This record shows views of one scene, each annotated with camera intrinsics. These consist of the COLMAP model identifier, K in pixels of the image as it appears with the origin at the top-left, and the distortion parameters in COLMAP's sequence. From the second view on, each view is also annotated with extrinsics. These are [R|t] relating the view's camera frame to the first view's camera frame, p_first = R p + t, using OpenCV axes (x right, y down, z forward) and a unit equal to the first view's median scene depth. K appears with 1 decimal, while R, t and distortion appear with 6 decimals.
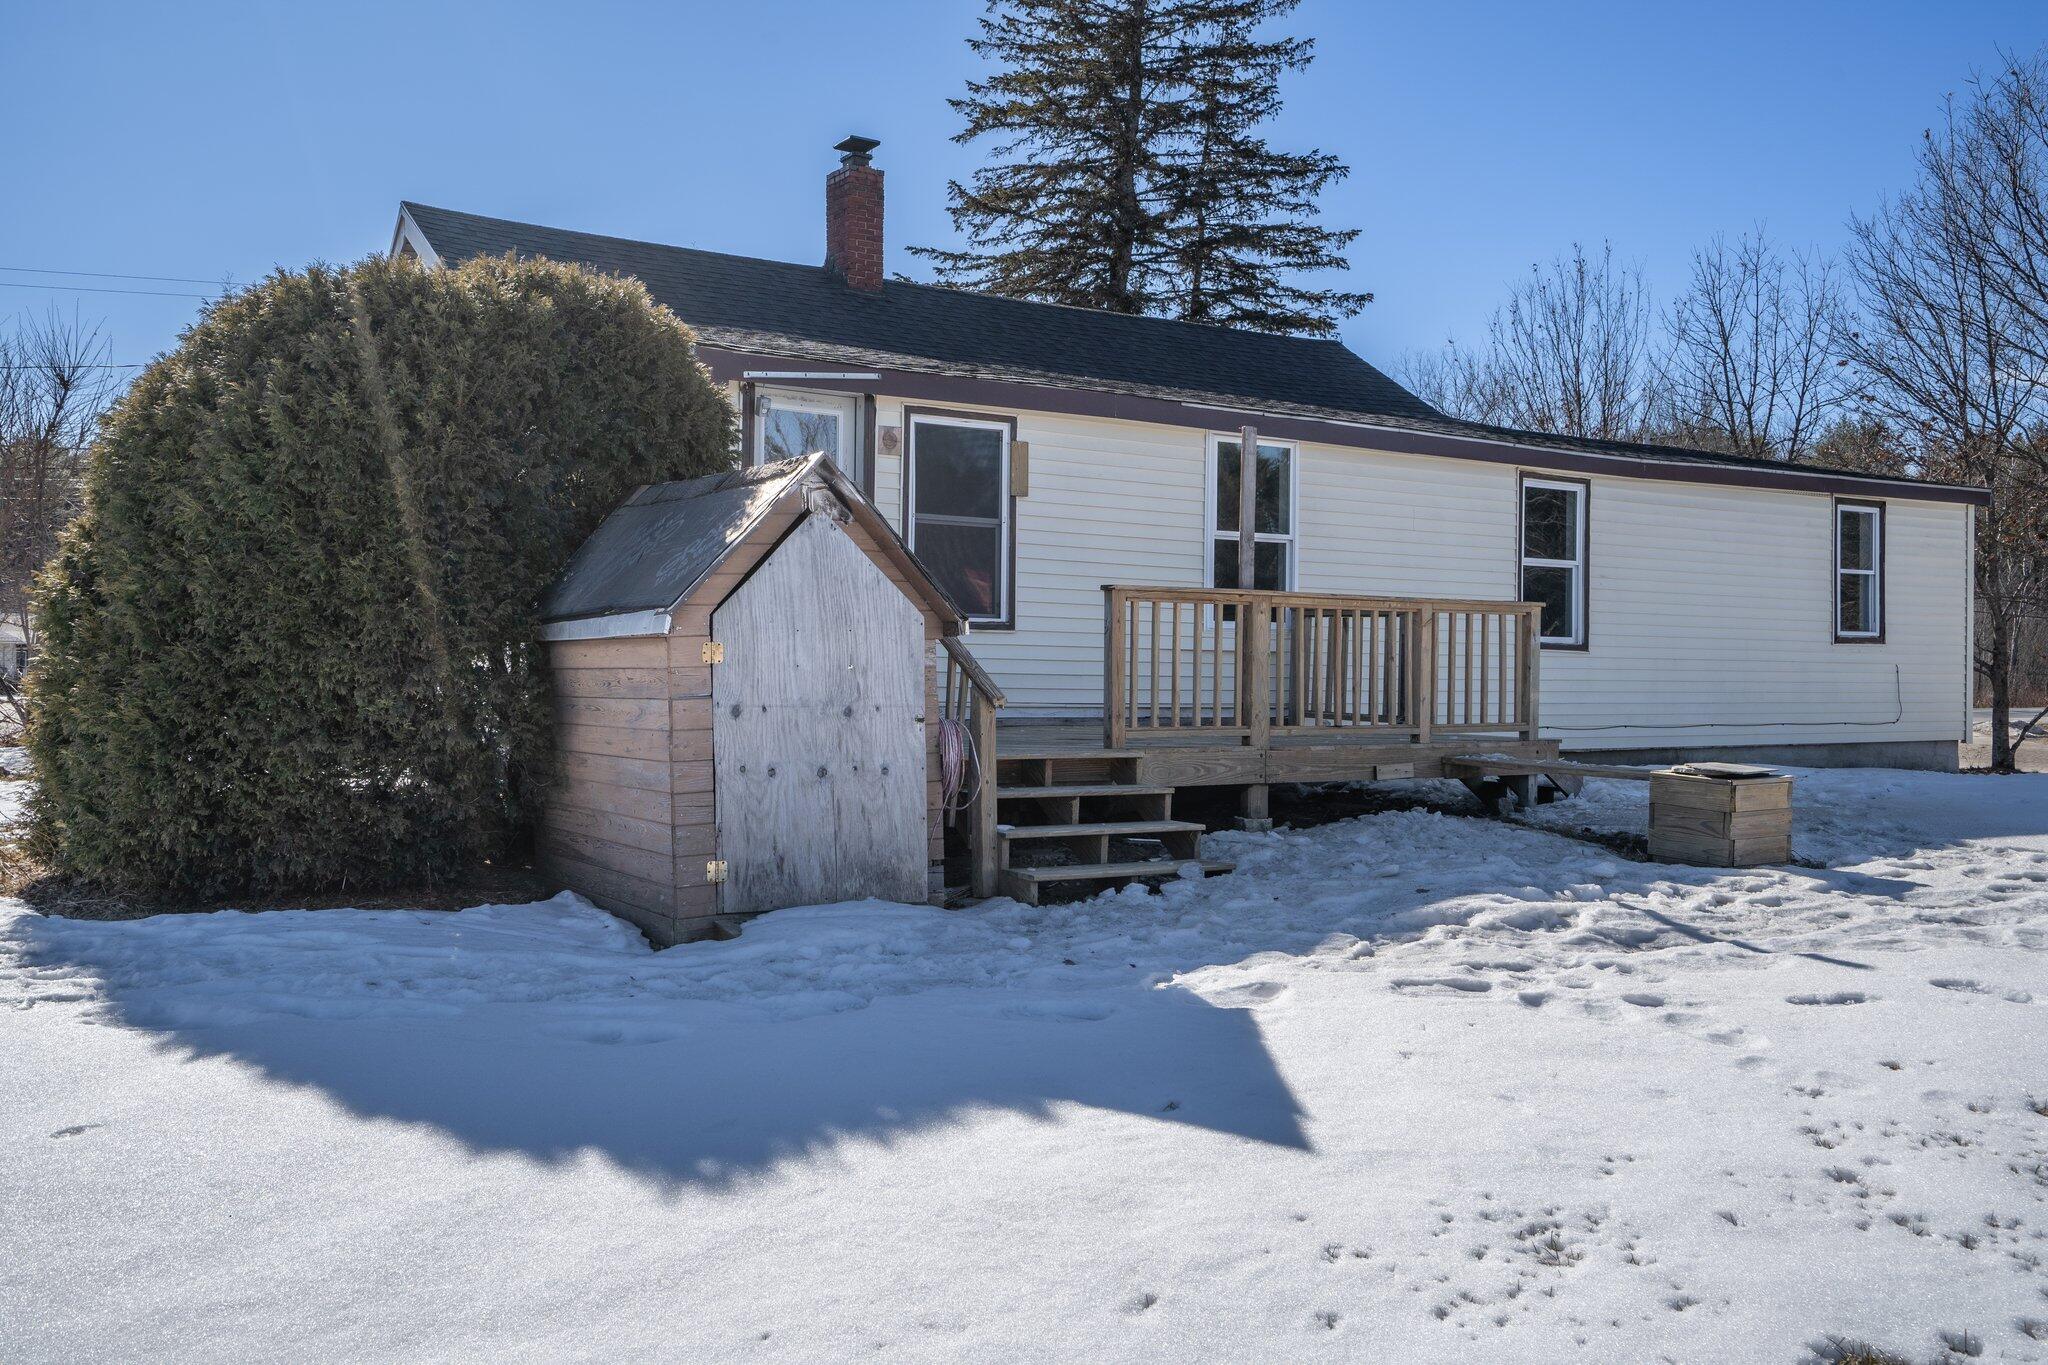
lens RADIAL K [[1807.7, 0, 1024.2], [0, 1807.7, 687.0], [0, 0, 1]] dist [0.006287, 0.006685]
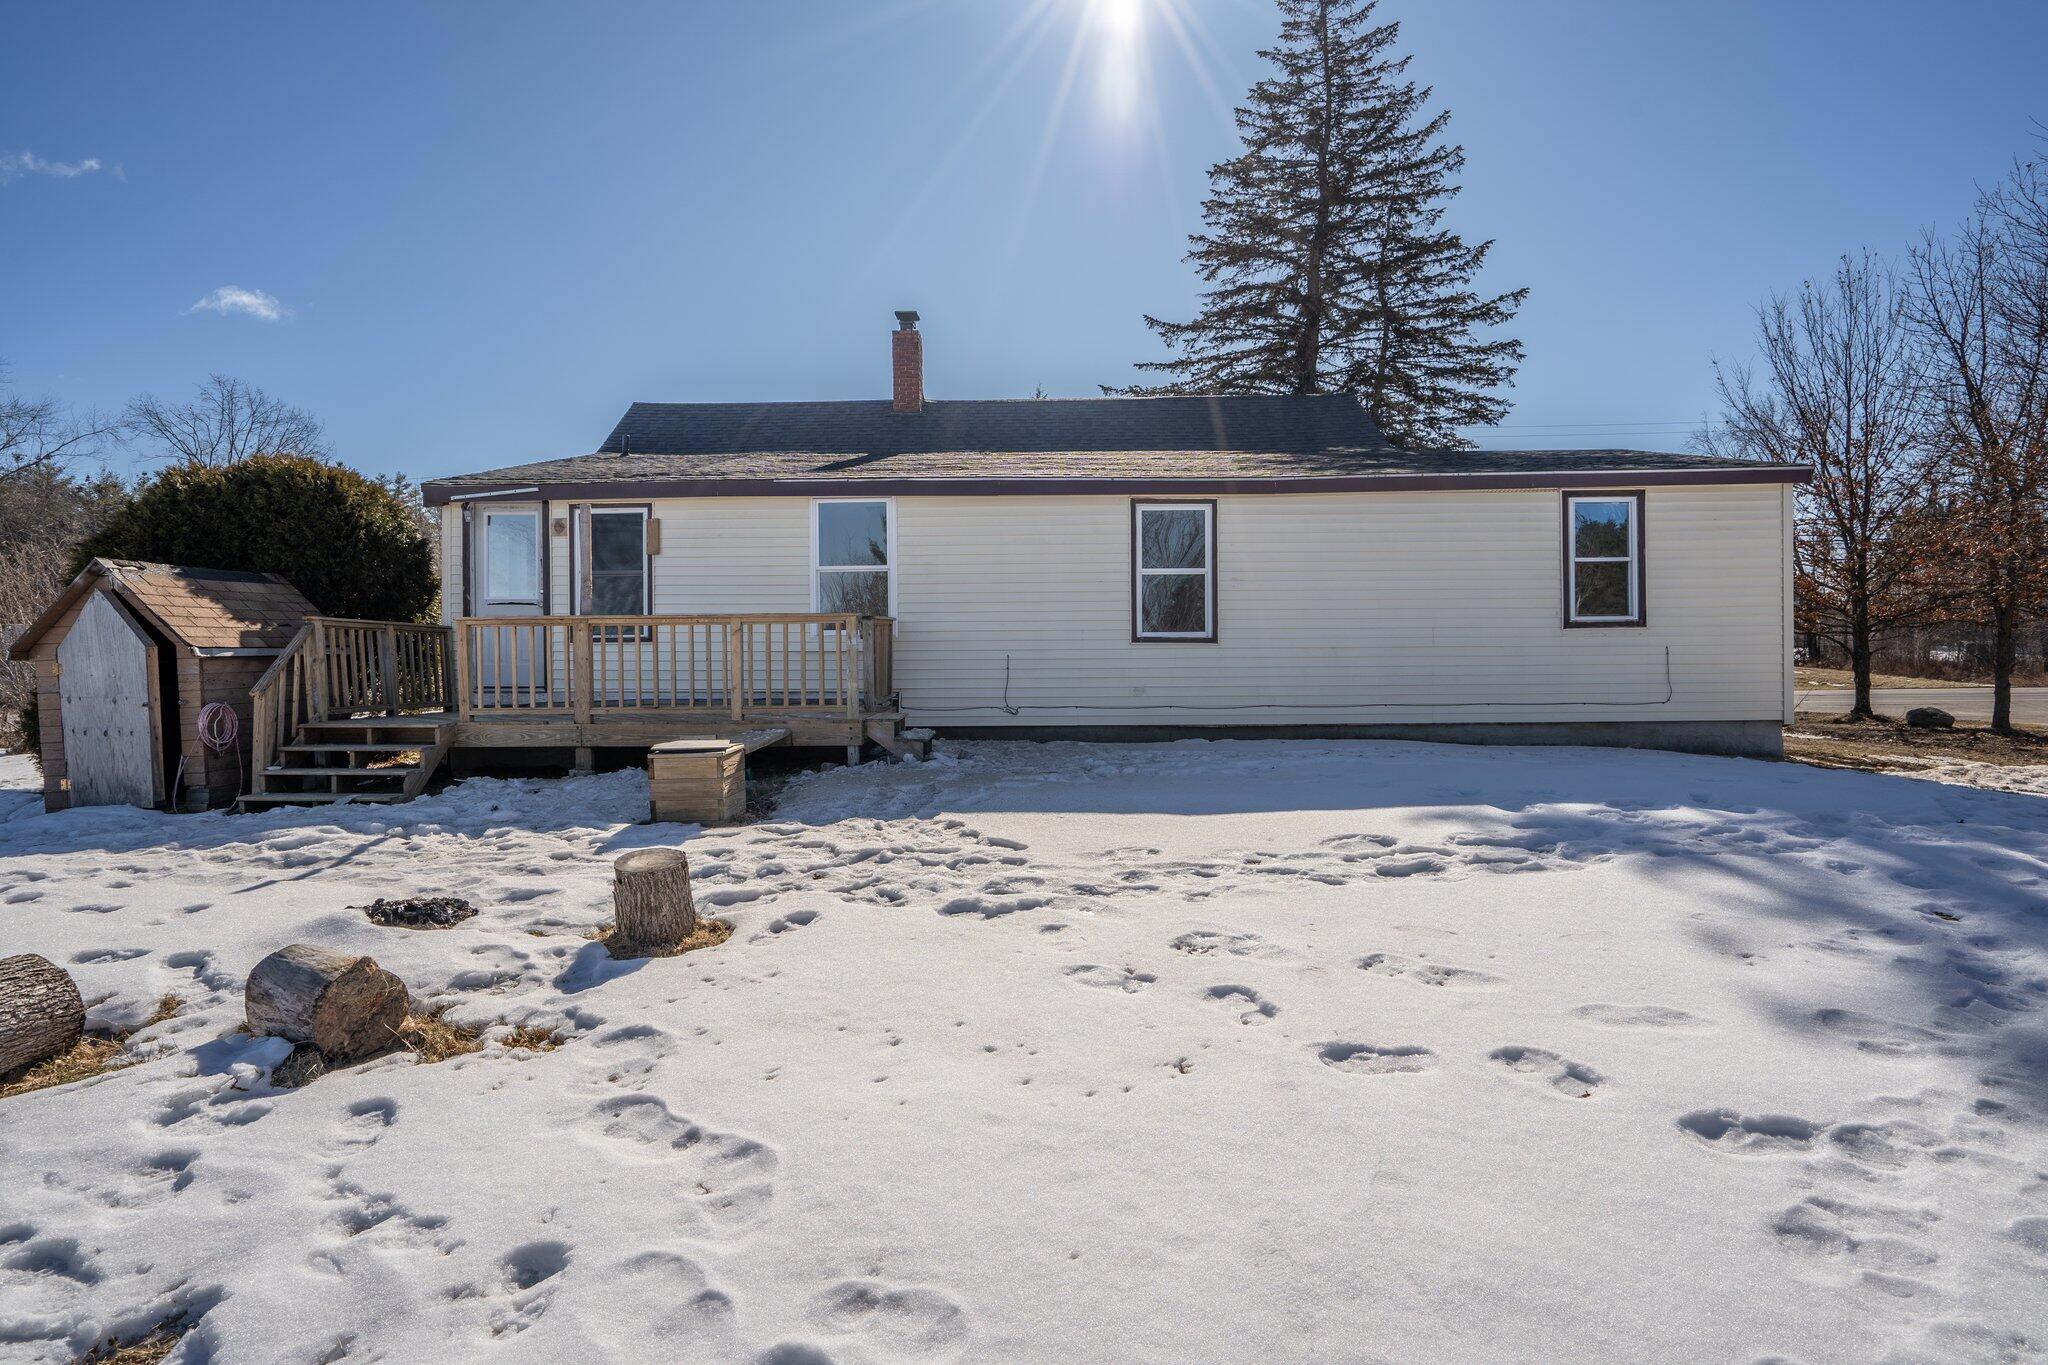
lens RADIAL K [[1183.2, 0, 1024.2], [0, 1183.2, 678.0], [0, 0, 1]] dist [-0.019598, 0.001574]
pose [[0.815429, -0.002761, -0.578850, 0.765968], [0.010123, 0.999904, 0.009490, -0.006125], [0.578768, -0.013598, 0.815379, 0.332382]]
